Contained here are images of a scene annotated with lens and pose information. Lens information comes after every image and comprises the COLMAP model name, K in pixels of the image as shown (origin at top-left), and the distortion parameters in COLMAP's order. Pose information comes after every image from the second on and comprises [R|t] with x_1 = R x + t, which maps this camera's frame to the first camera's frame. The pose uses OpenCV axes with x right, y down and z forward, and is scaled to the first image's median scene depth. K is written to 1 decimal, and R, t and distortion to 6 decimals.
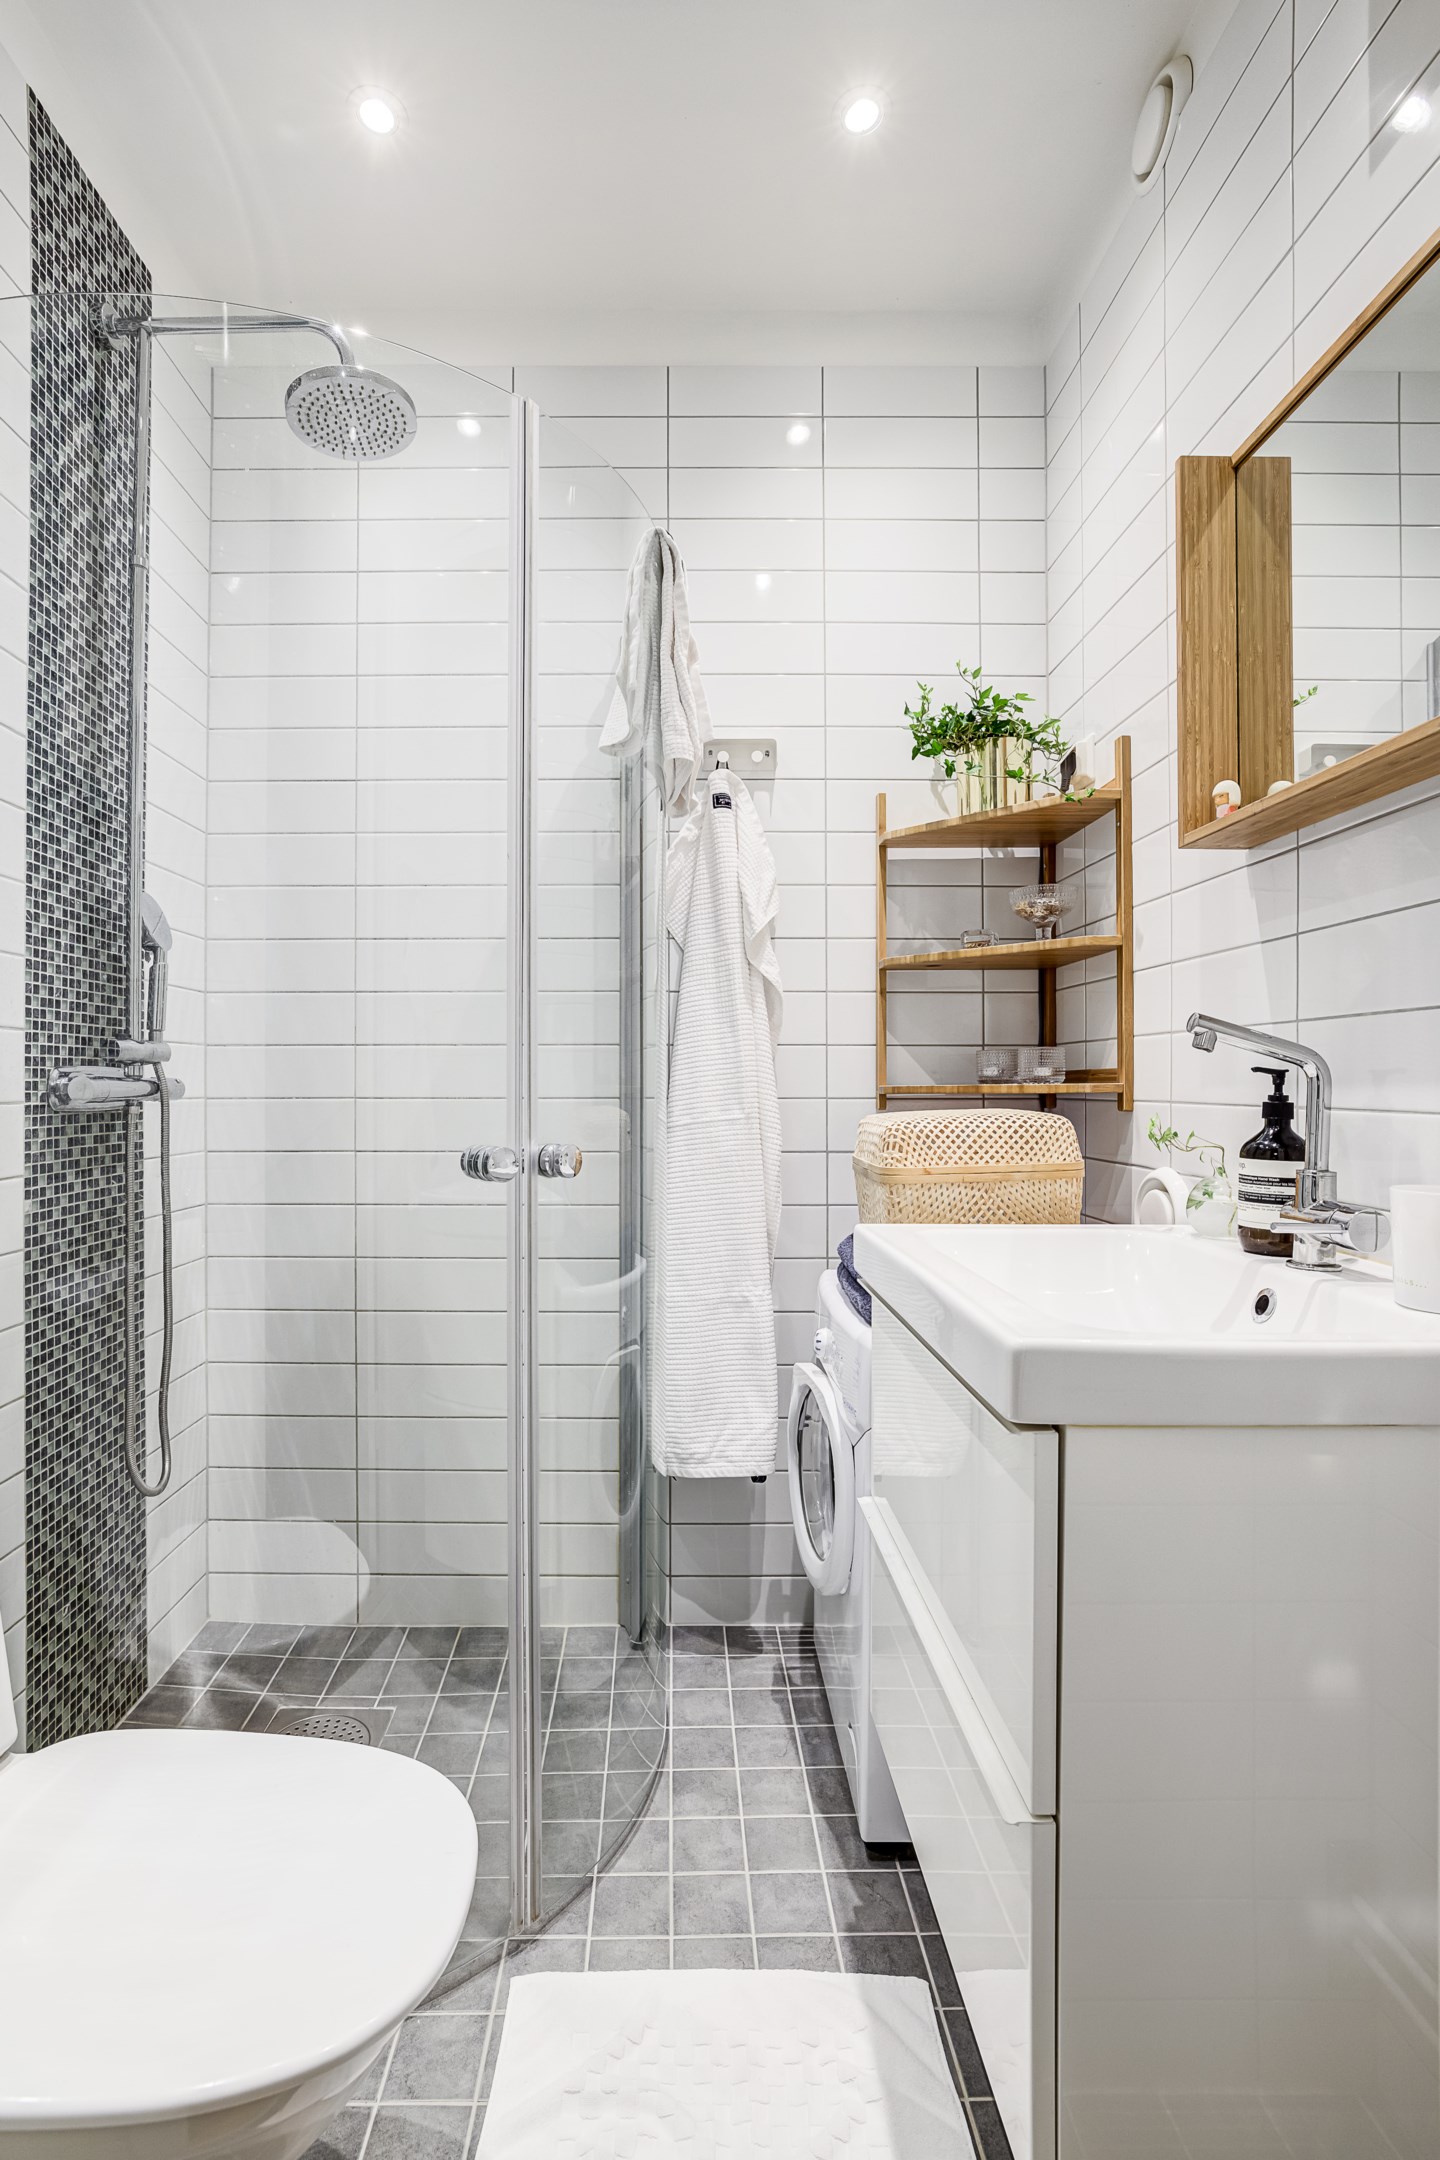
lens RADIAL K [[1066.3, 0, 720.0], [0, 1066.3, 1080.0], [0, 0, 1]] dist [-0.031882, 0.024457]
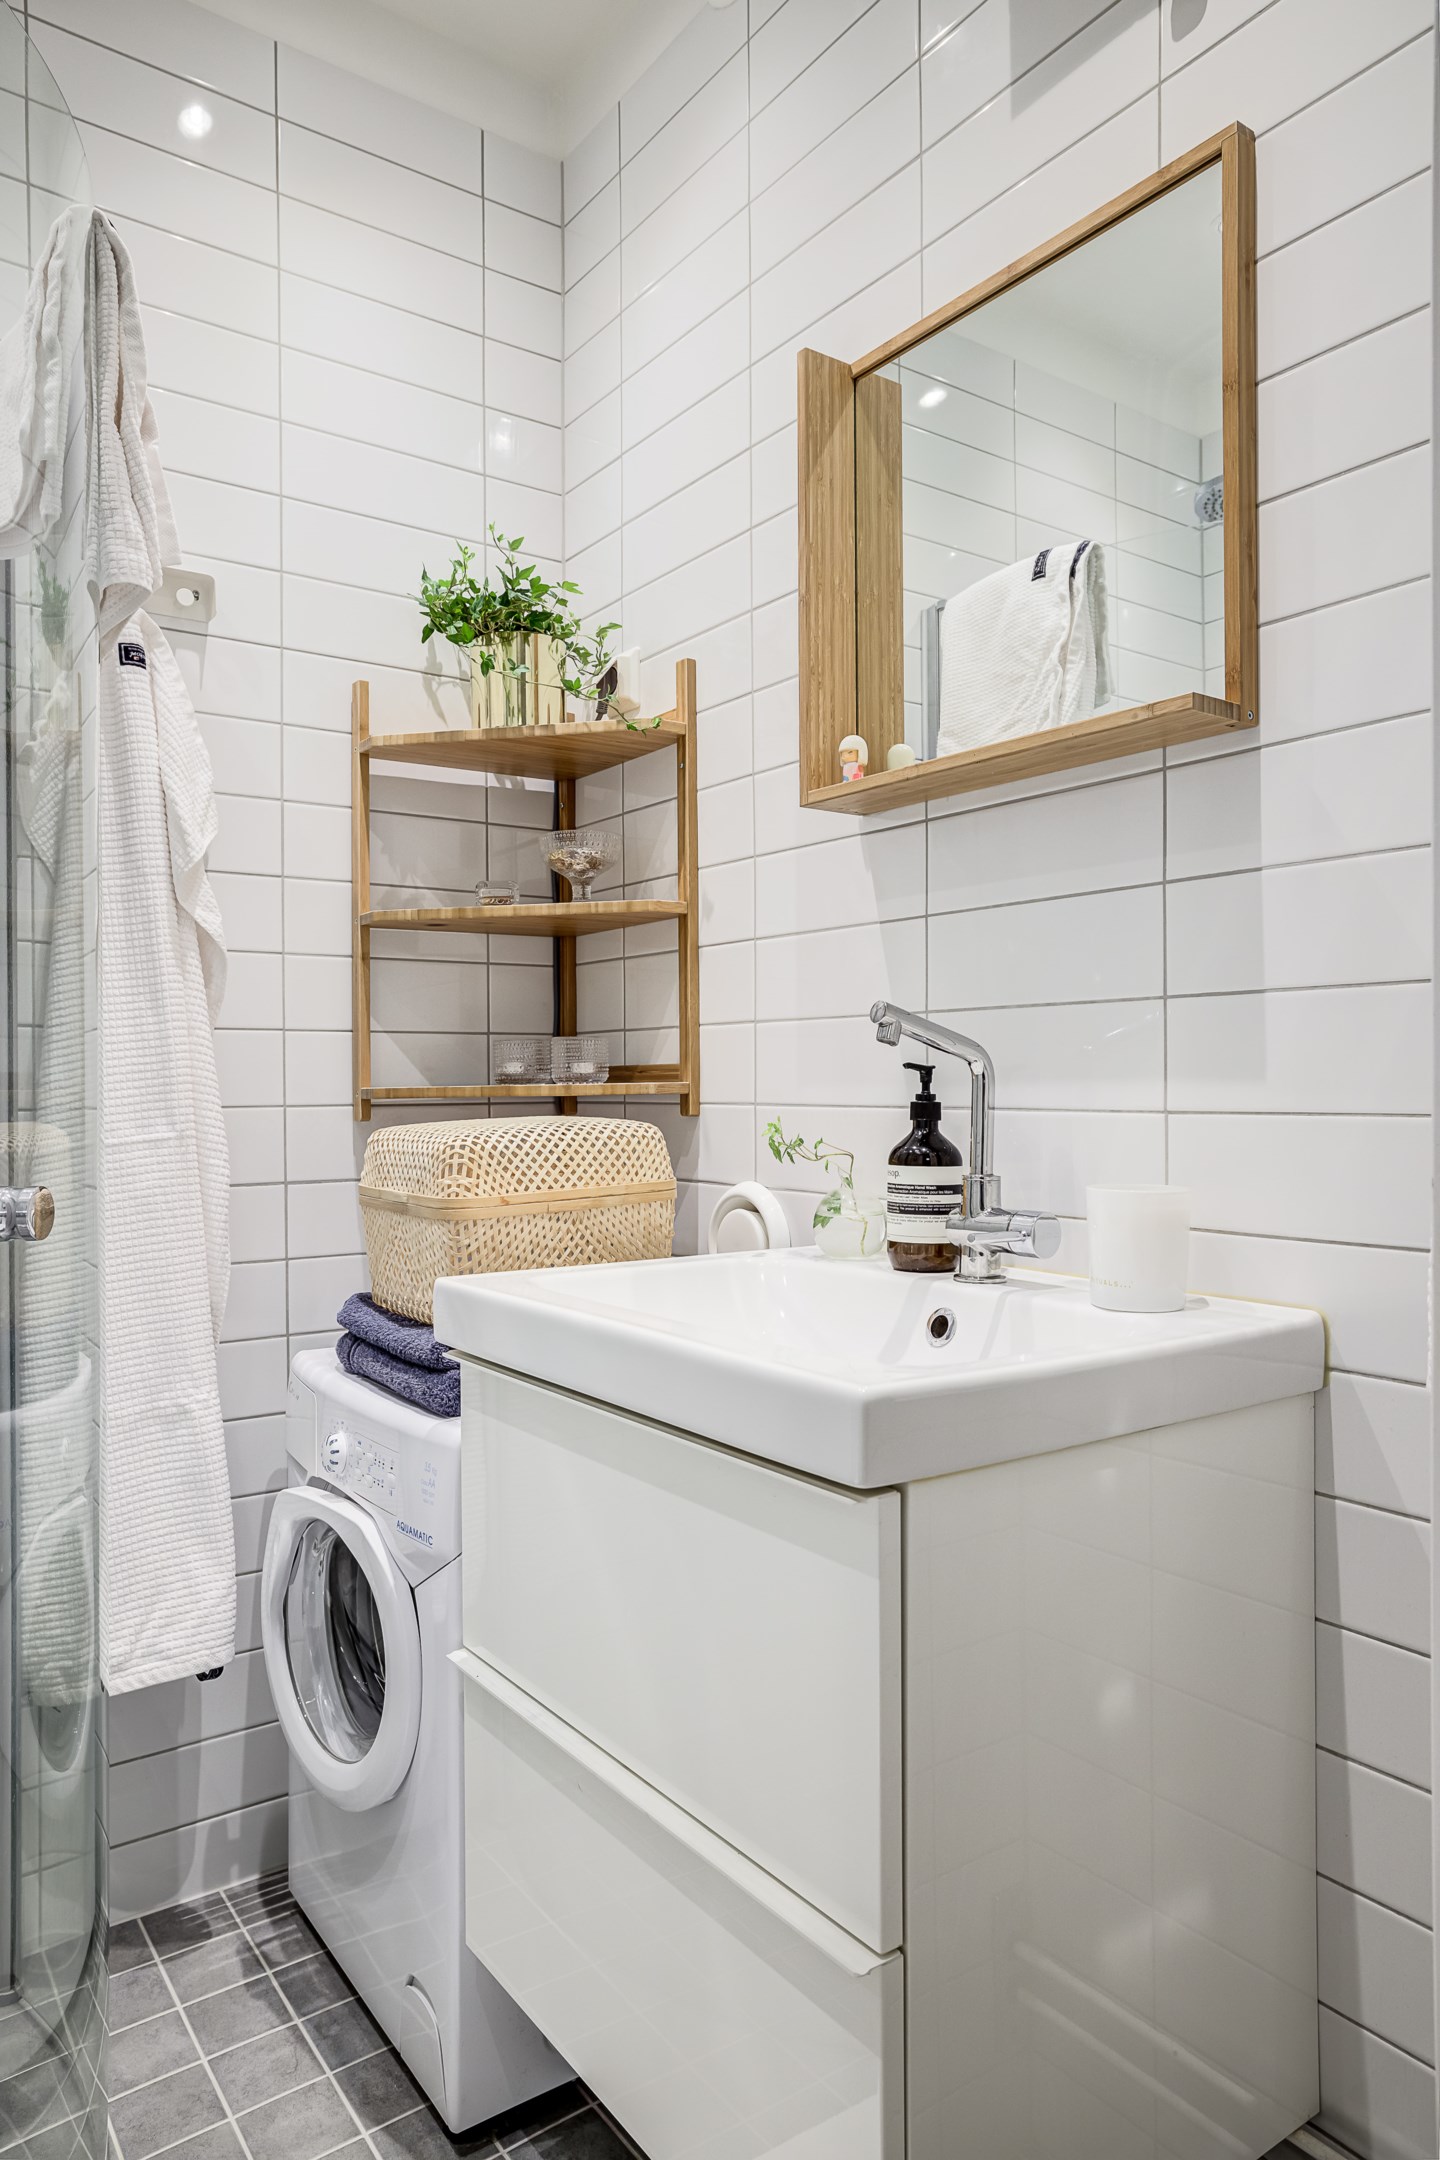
lens RADIAL K [[1447.9, 0, 720.0], [0, 1447.9, 1080.0], [0, 0, 1]] dist [-0.025568, 0.049701]
pose [[0.813823, -0.004286, 0.581098, -0.259777], [0.004281, 0.999990, 0.001381, -0.000092], [-0.581098, 0.001364, 0.813833, 0.077696]]
